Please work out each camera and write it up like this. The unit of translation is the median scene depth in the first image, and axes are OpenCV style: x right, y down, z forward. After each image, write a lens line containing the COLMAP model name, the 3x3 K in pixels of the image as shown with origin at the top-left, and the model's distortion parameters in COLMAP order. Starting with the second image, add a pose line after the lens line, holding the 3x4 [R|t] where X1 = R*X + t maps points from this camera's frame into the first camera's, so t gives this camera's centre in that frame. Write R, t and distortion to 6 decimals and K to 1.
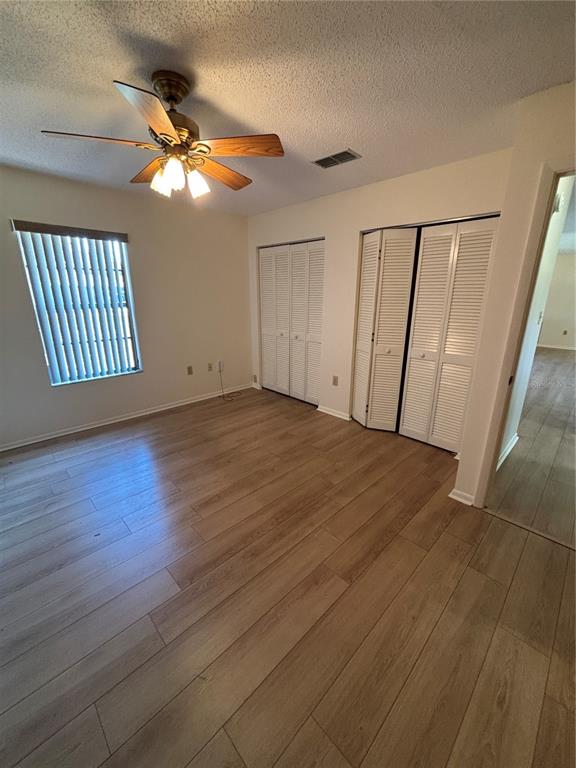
lens RADIAL K [[308.9, 0, 288.7], [0, 308.9, 383.0], [0, 0, 1]] dist [0.001662, 0.000550]
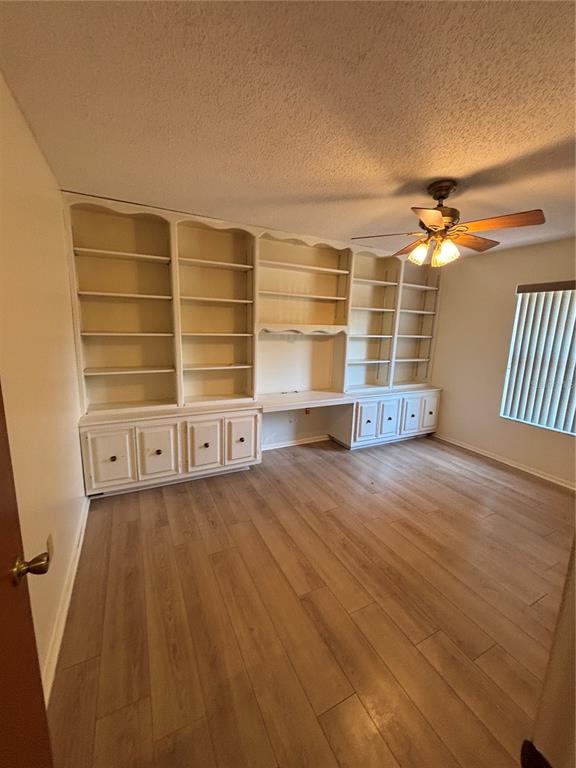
lens RADIAL K [[308.9, 0, 289.3], [0, 308.9, 382.9], [0, 0, 1]] dist [0.001662, 0.000550]
pose [[-0.302342, 0.153626, -0.940738, 0.806076], [-0.305116, 0.919402, 0.248202, -0.216212], [0.903047, 0.362076, -0.231100, 0.686268]]
